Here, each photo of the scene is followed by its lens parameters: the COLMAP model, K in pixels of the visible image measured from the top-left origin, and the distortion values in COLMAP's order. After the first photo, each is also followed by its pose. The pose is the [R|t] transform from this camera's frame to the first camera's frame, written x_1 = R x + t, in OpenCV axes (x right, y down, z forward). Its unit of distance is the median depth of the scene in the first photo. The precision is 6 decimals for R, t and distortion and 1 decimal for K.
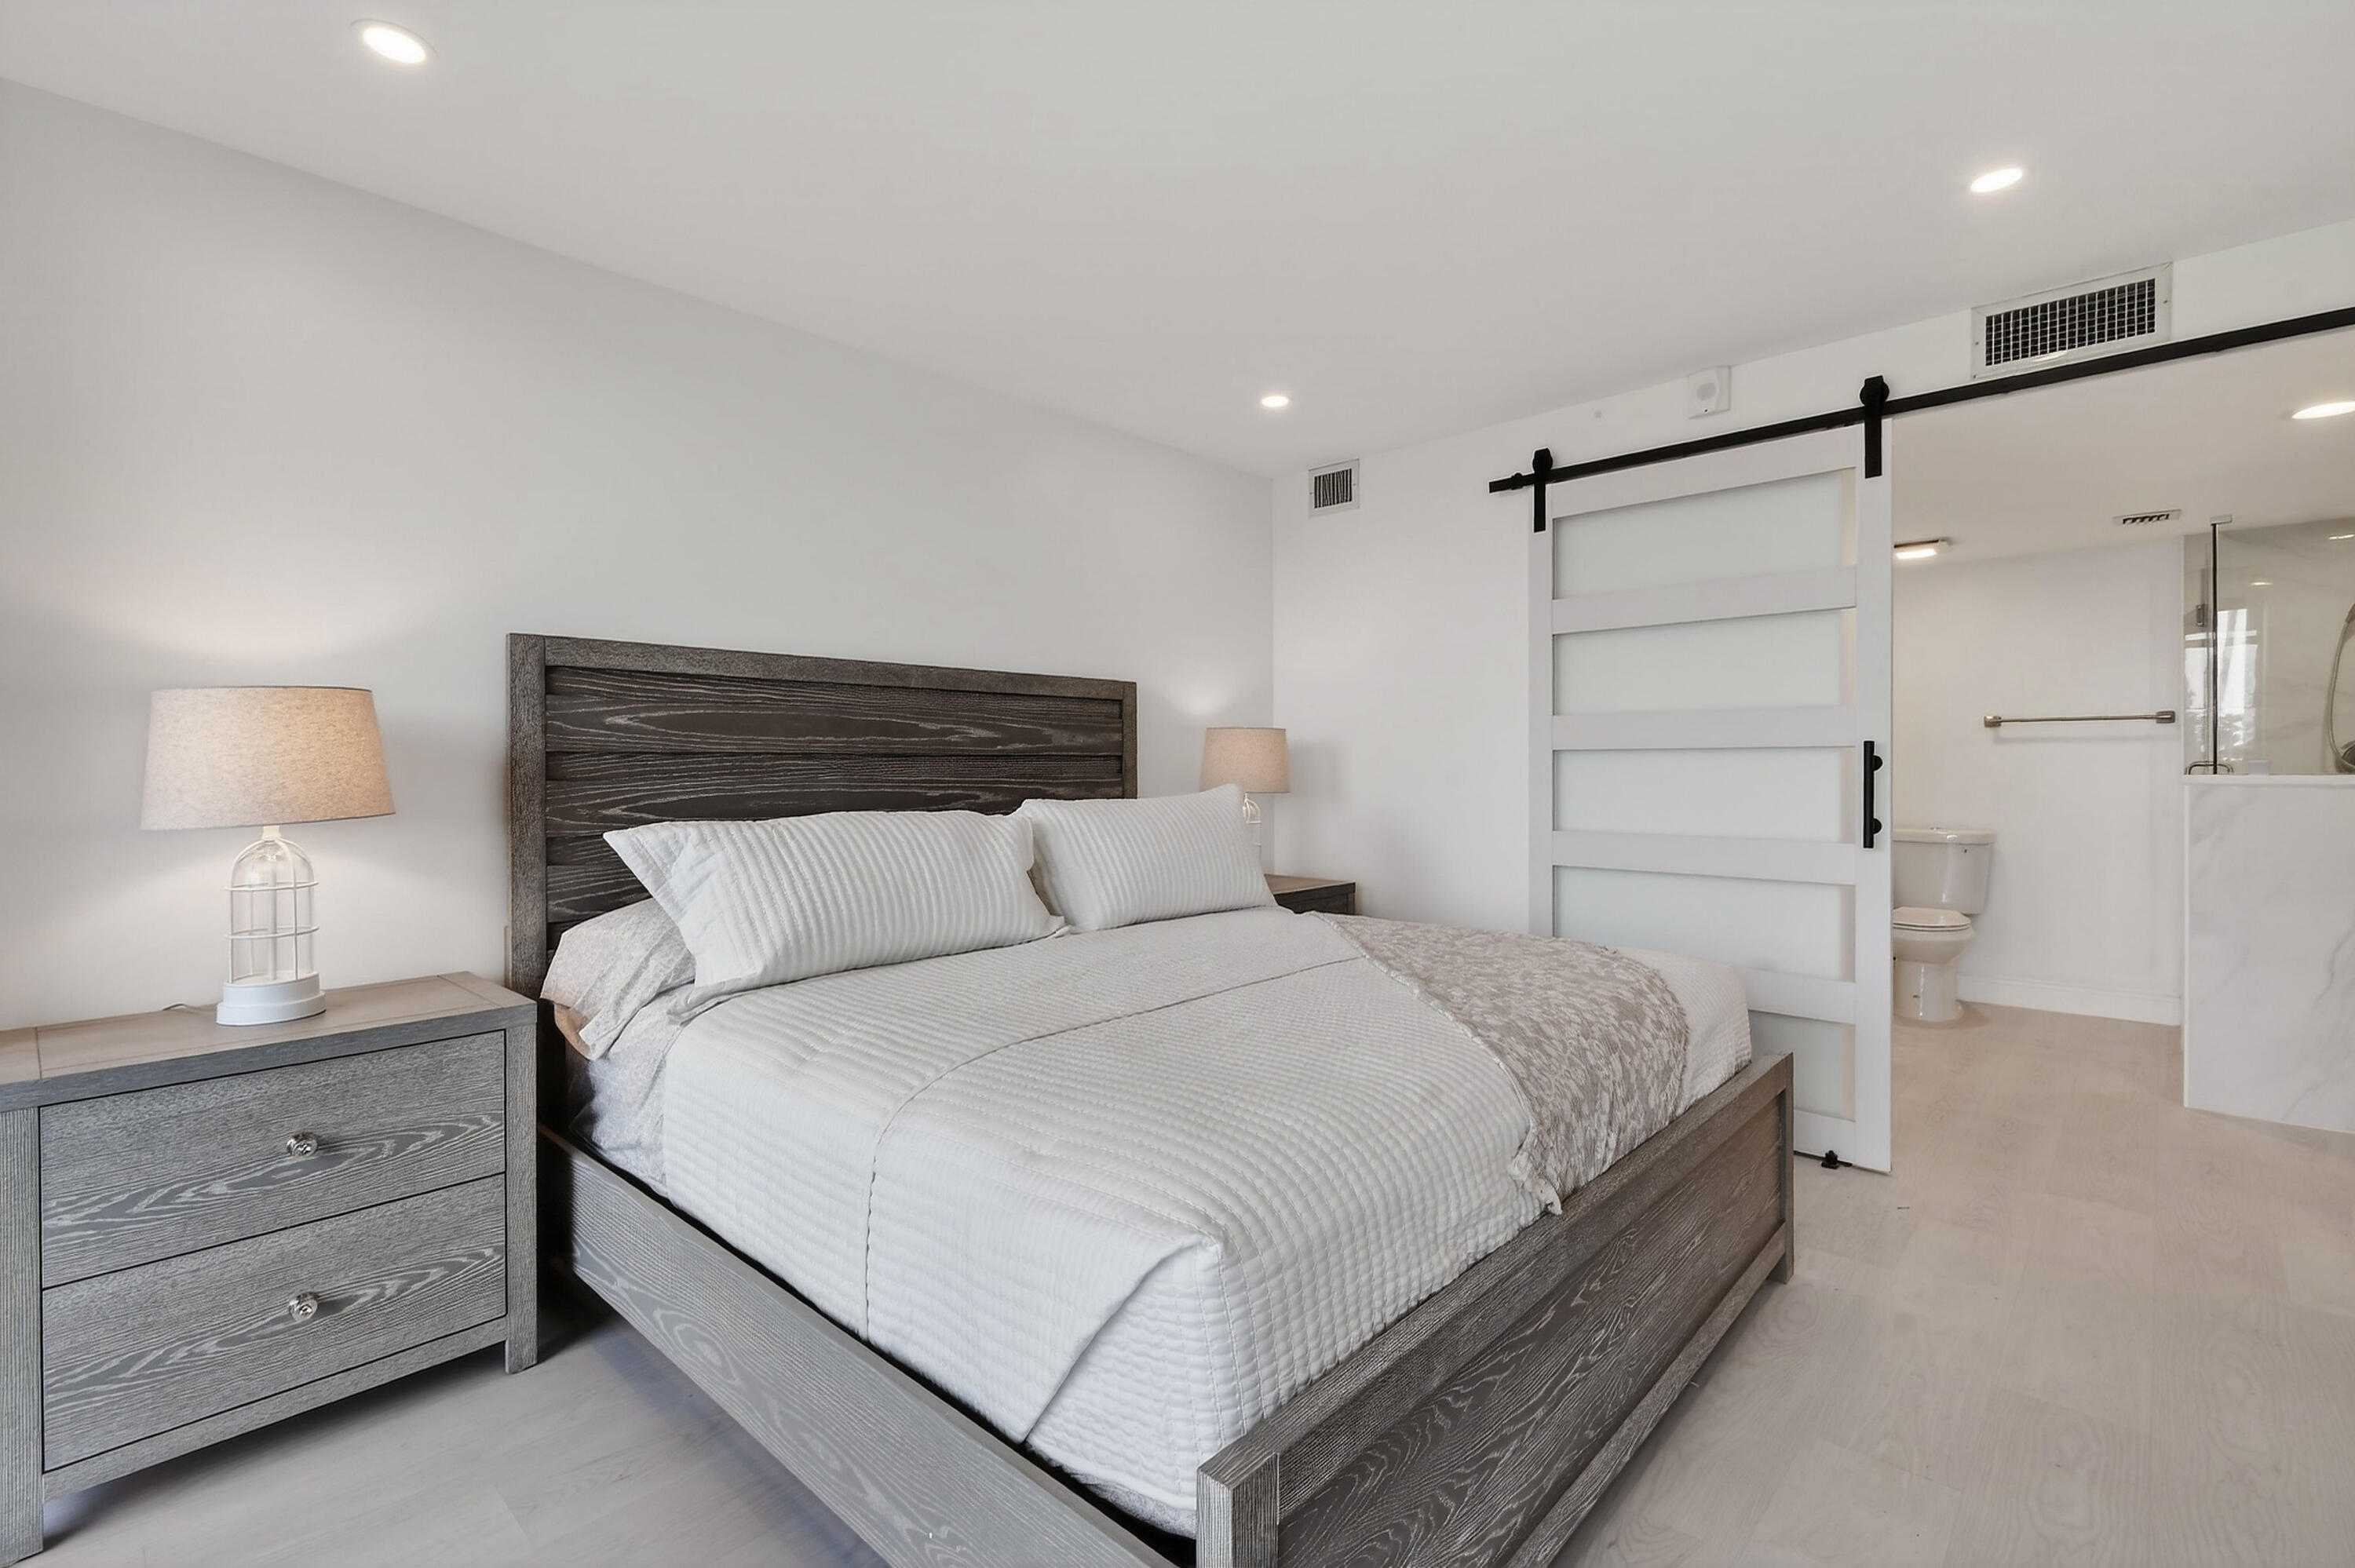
lens RADIAL K [[1062.3, 0, 1182.3], [0, 1062.3, 768.3], [0, 0, 1]] dist [0.012457, -0.006785]
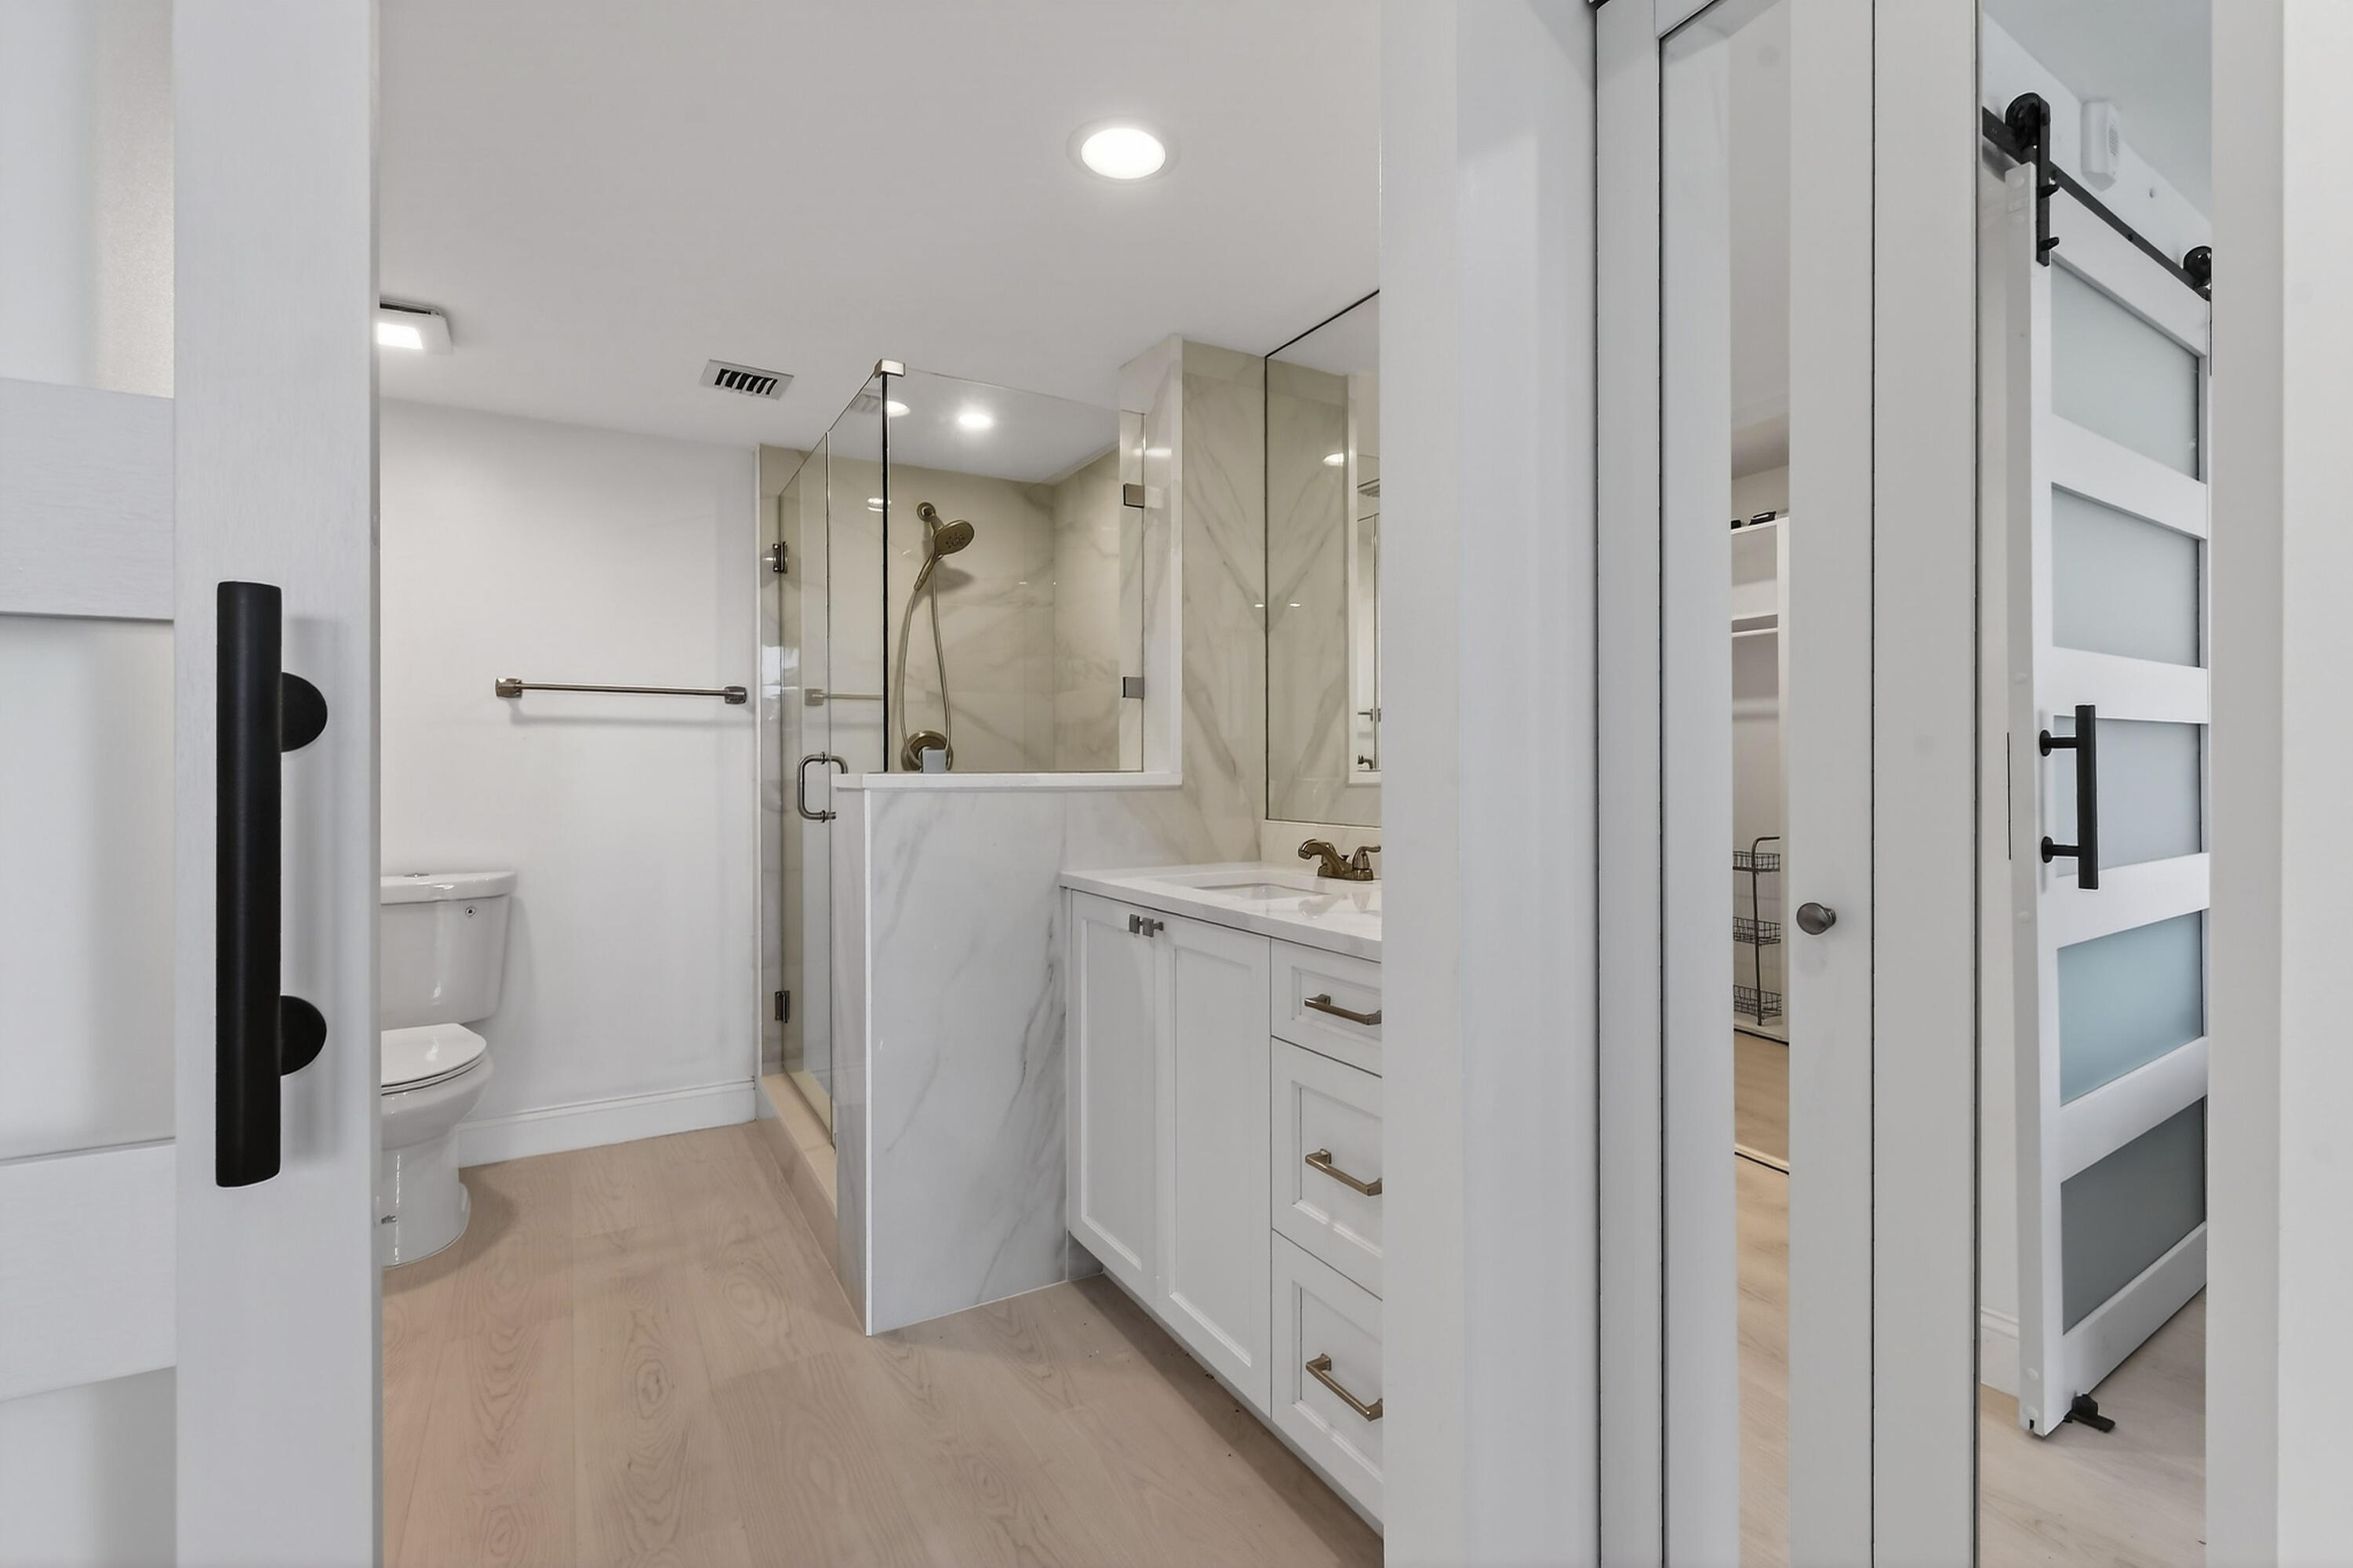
lens RADIAL K [[1061.6, 0, 1177.3], [0, 1061.6, 771.6], [0, 0, 1]] dist [0.012457, -0.006785]
pose [[0.303069, -0.002320, 0.952966, 0.323585], [0.000392, 0.999997, 0.002310, 0.002951], [-0.952968, -0.000327, 0.303069, 0.495809]]
